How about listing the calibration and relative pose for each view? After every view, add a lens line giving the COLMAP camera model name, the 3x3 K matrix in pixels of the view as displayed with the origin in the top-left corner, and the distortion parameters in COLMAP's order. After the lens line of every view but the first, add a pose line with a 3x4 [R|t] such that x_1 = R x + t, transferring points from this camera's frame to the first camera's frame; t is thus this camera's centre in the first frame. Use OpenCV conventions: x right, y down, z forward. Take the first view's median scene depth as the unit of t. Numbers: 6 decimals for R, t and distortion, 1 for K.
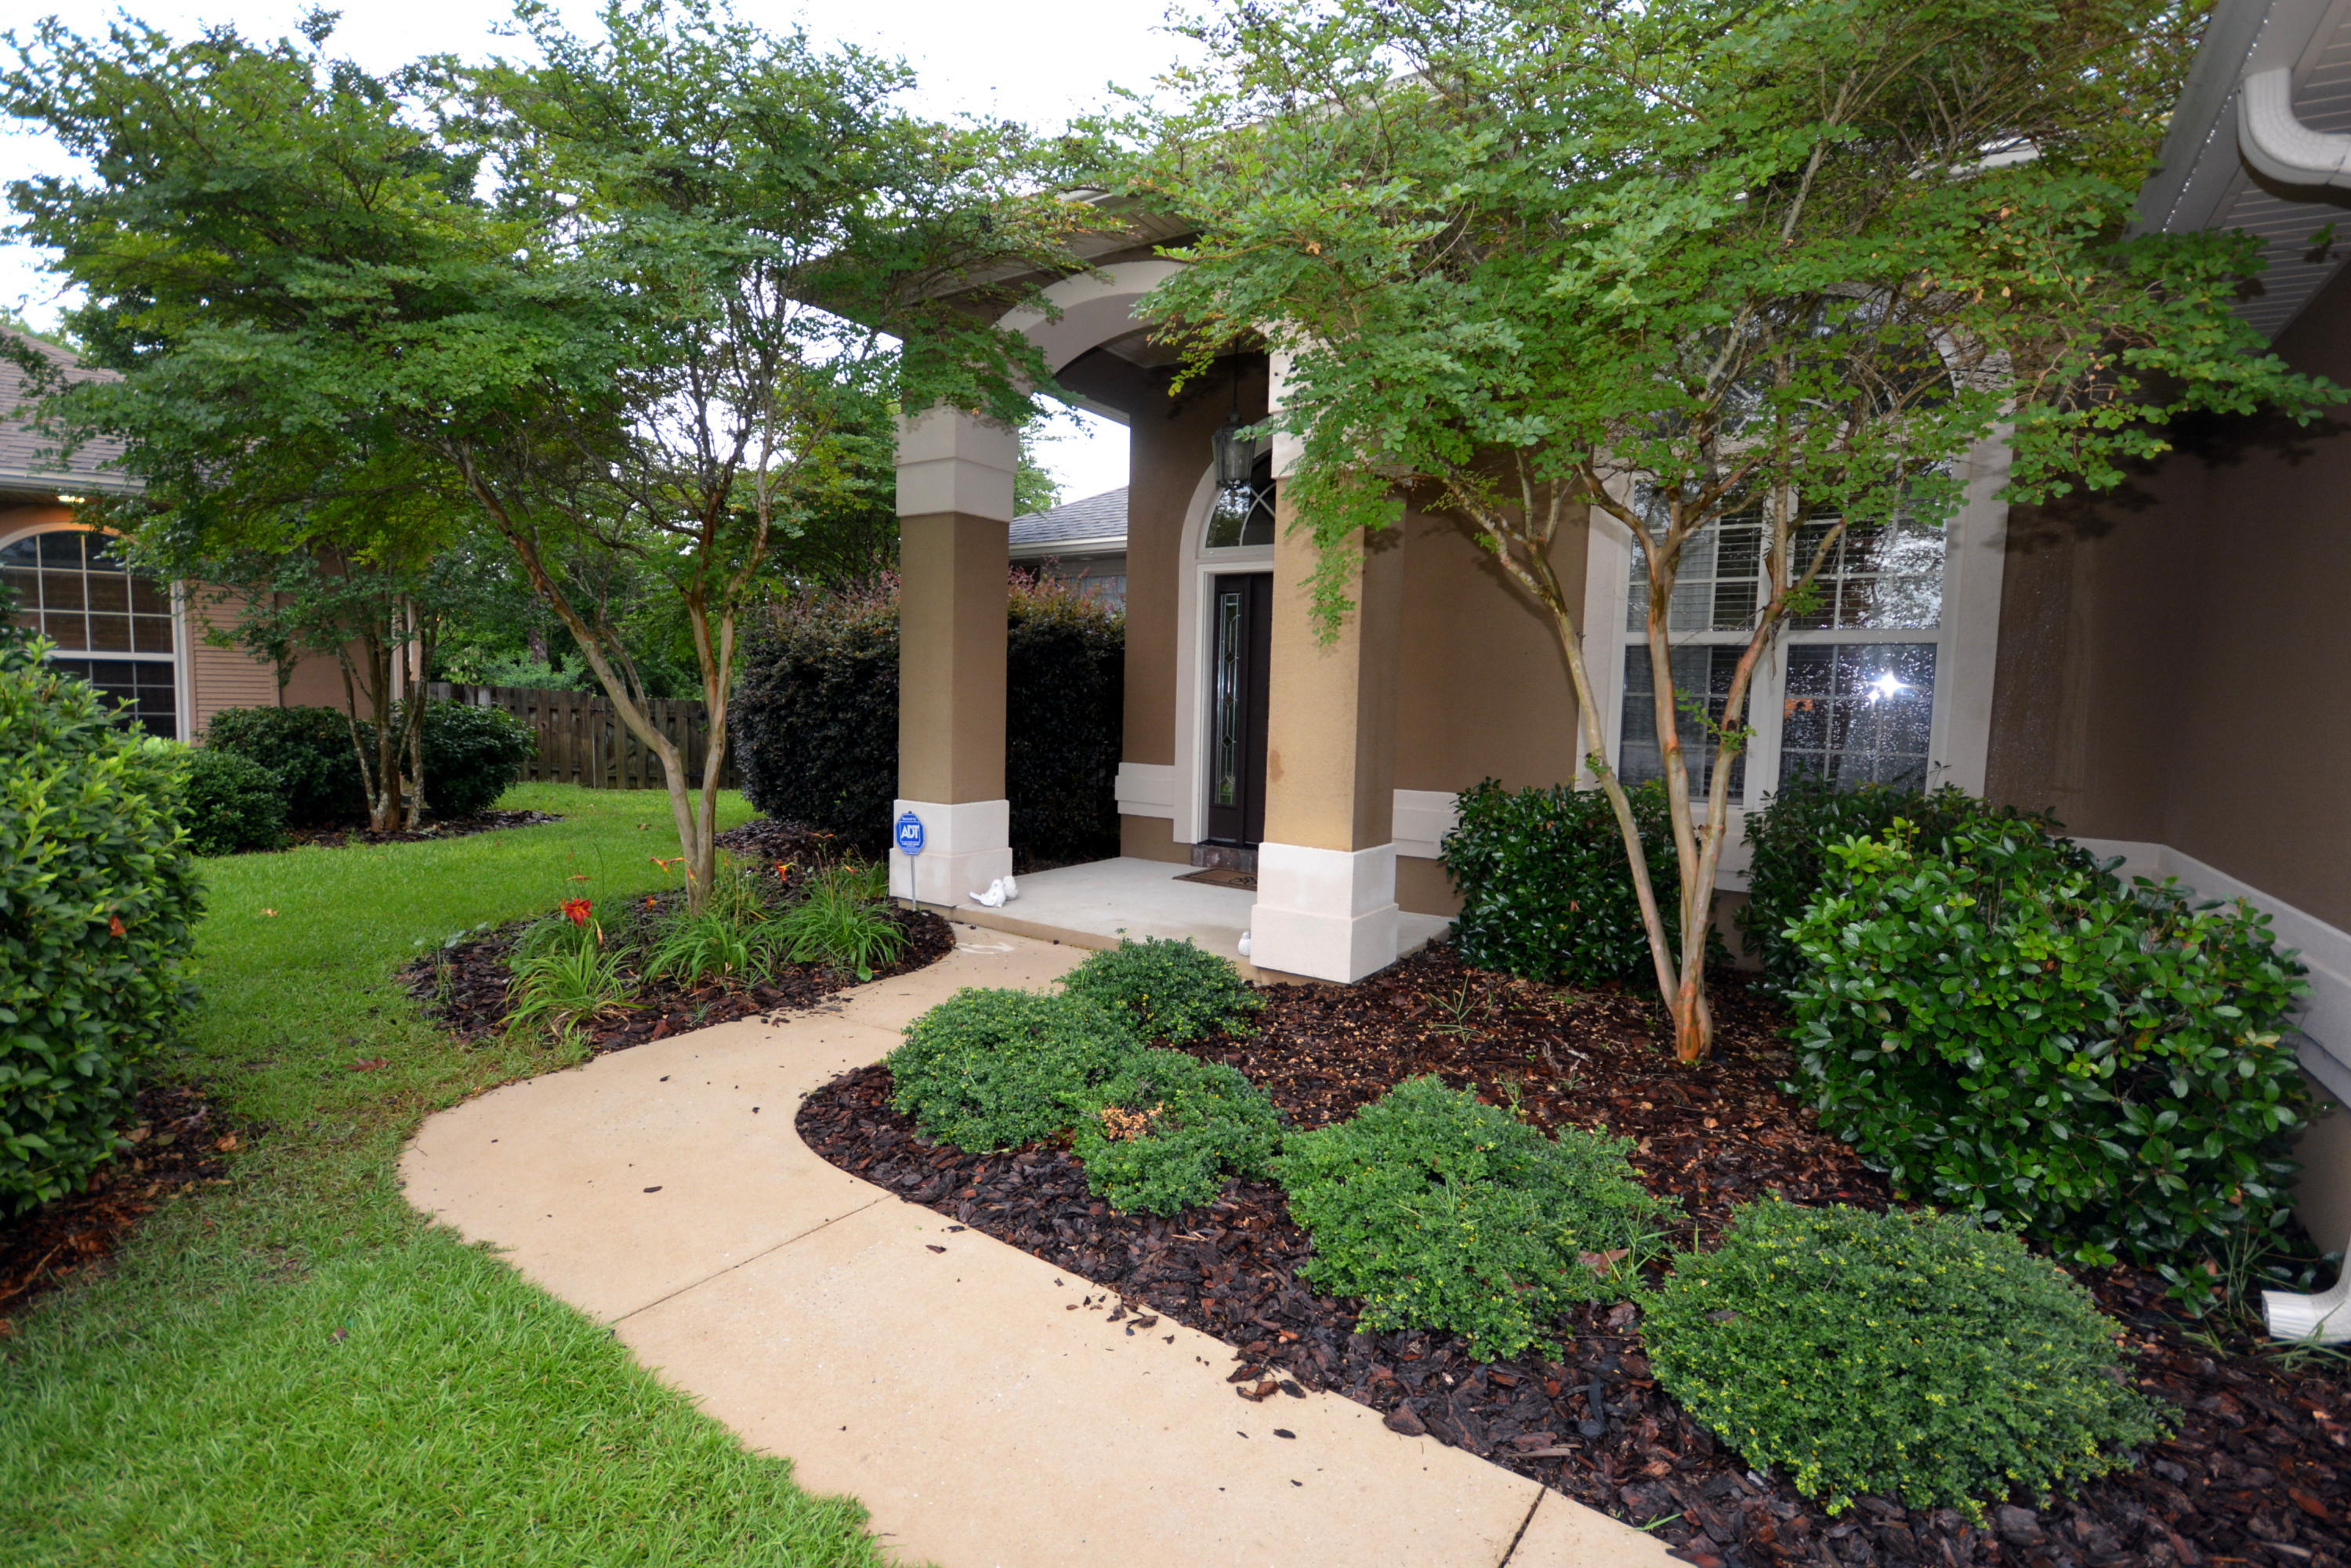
lens RADIAL K [[1042.0, 0, 1130.5], [0, 1042.0, 779.6], [0, 0, 1]] dist [0.007871, -0.007862]
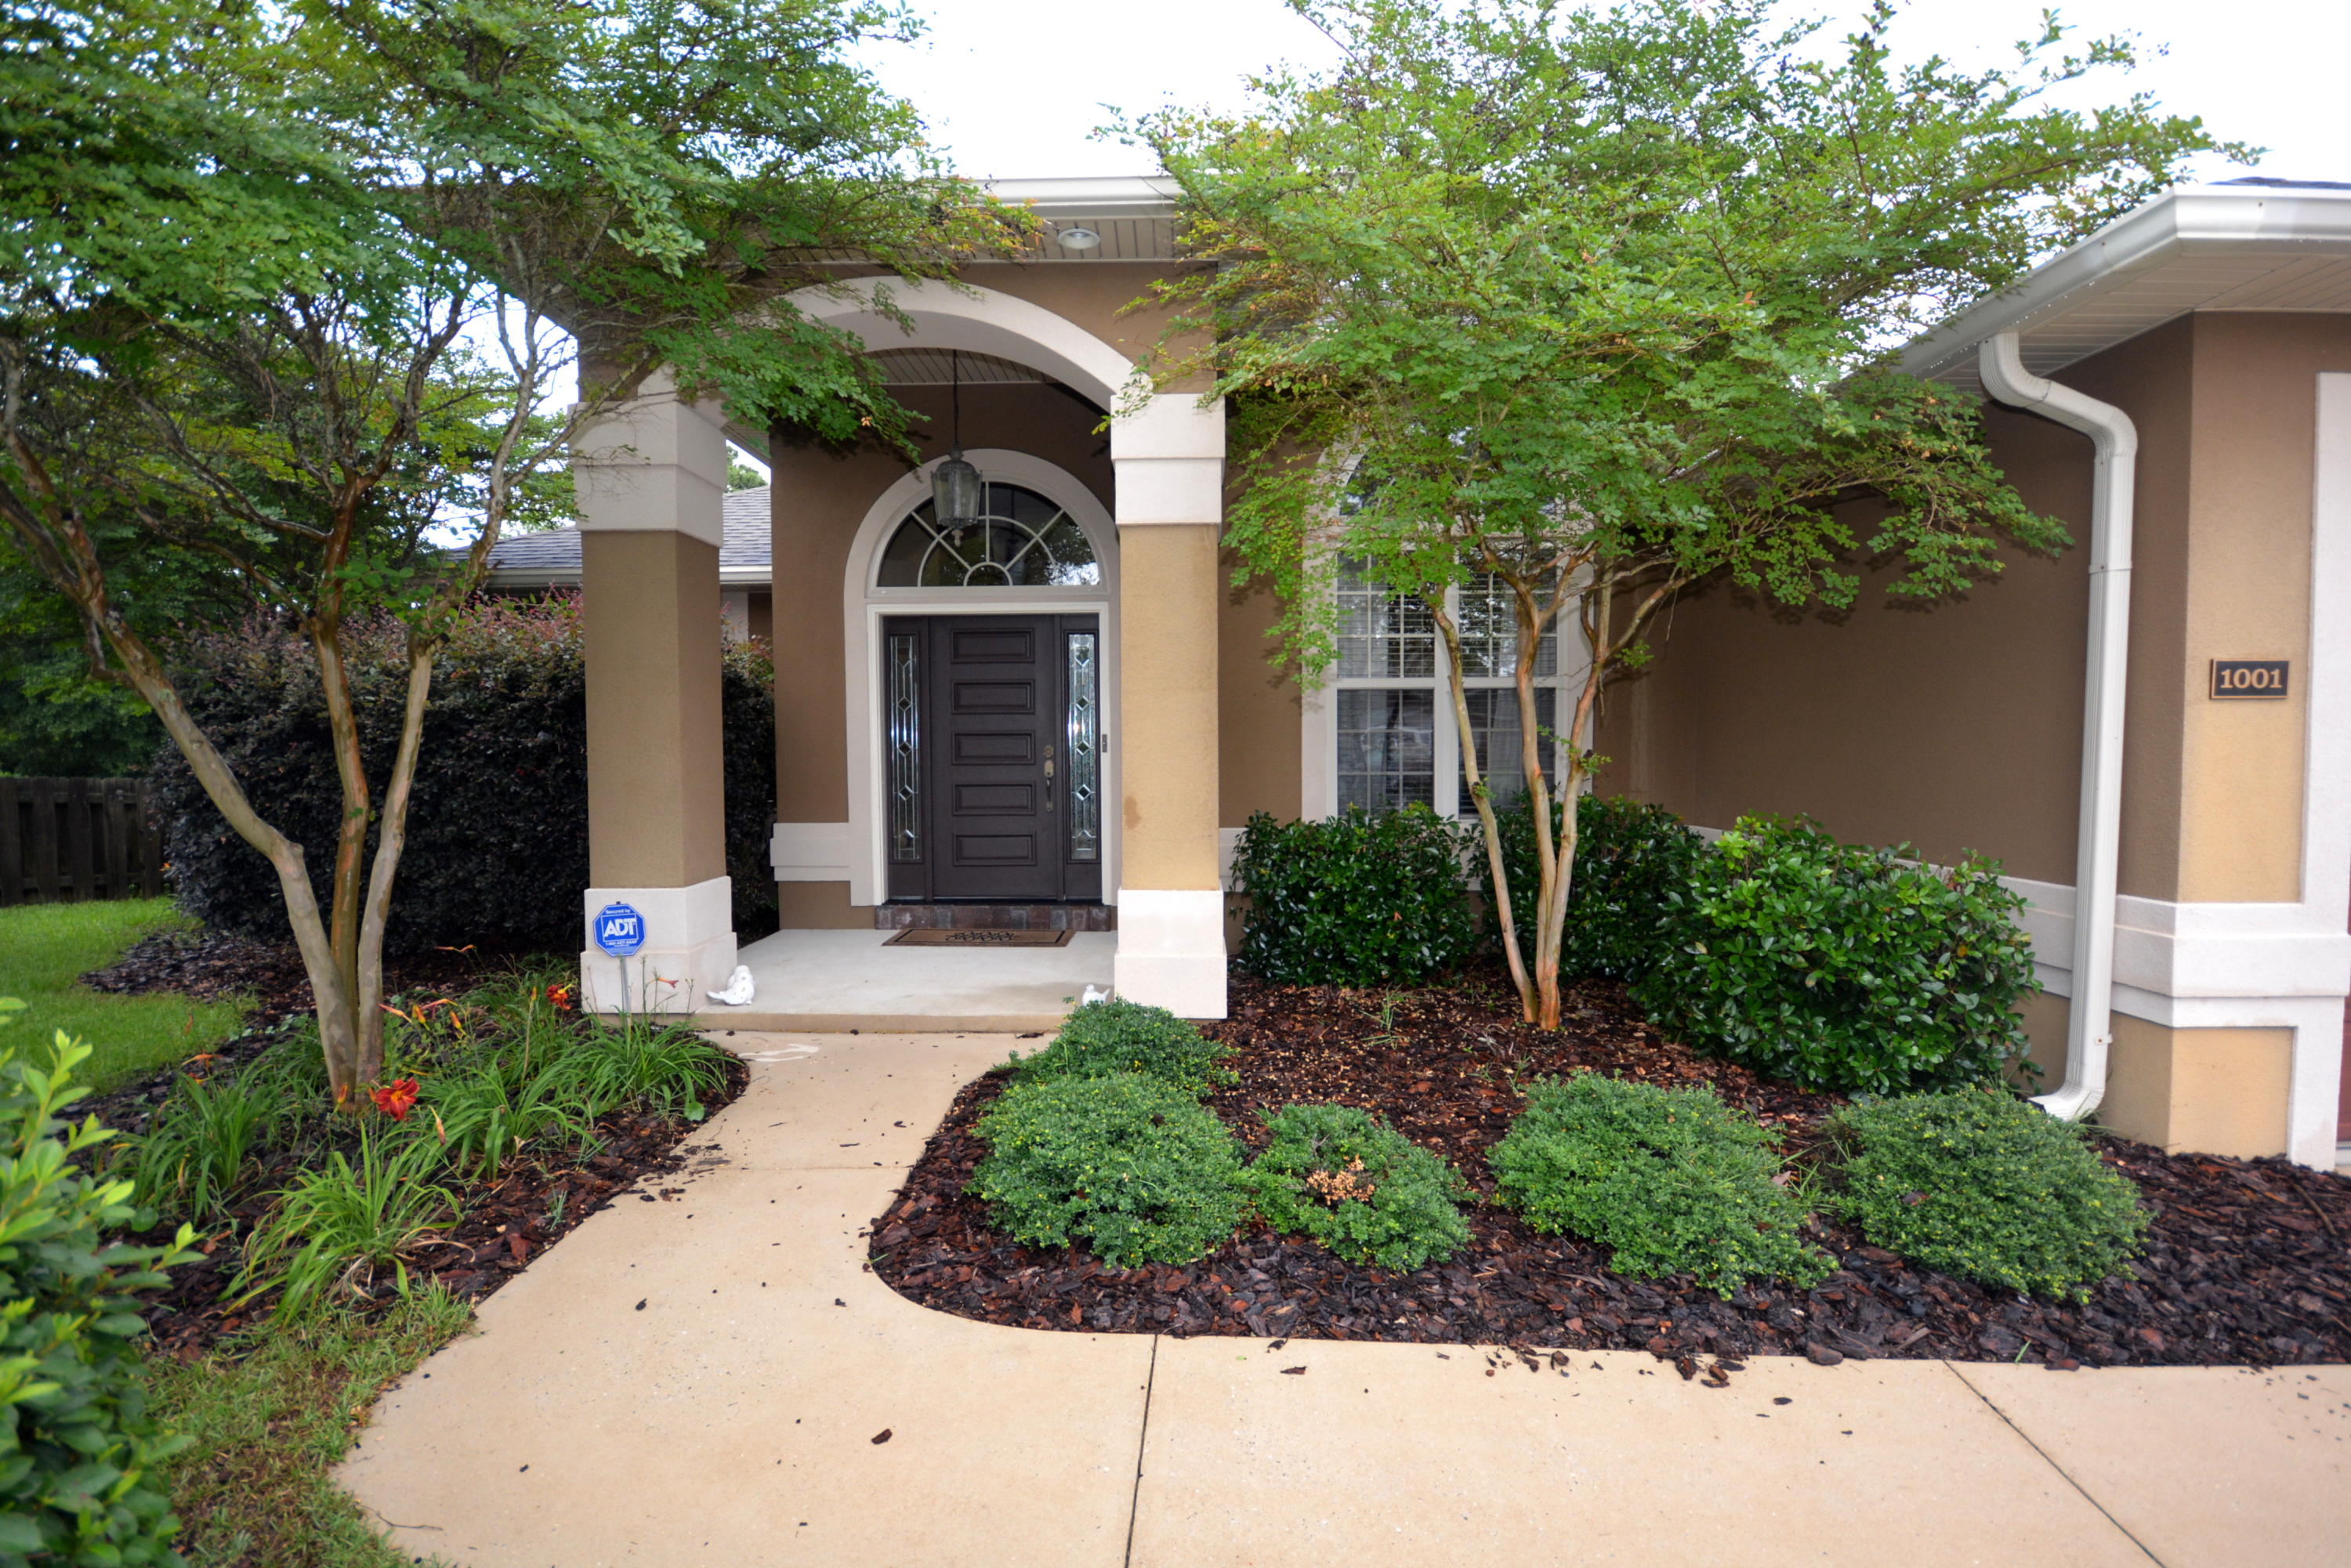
lens RADIAL K [[1042.0, 0, 1169.7], [0, 1042.0, 787.5], [0, 0, 1]] dist [0.007871, -0.007862]
pose [[0.847614, -0.053764, 0.527883, -0.422965], [0.071223, 0.997379, -0.012780, -0.025407], [-0.525812, 0.048430, 0.849221, 0.162230]]
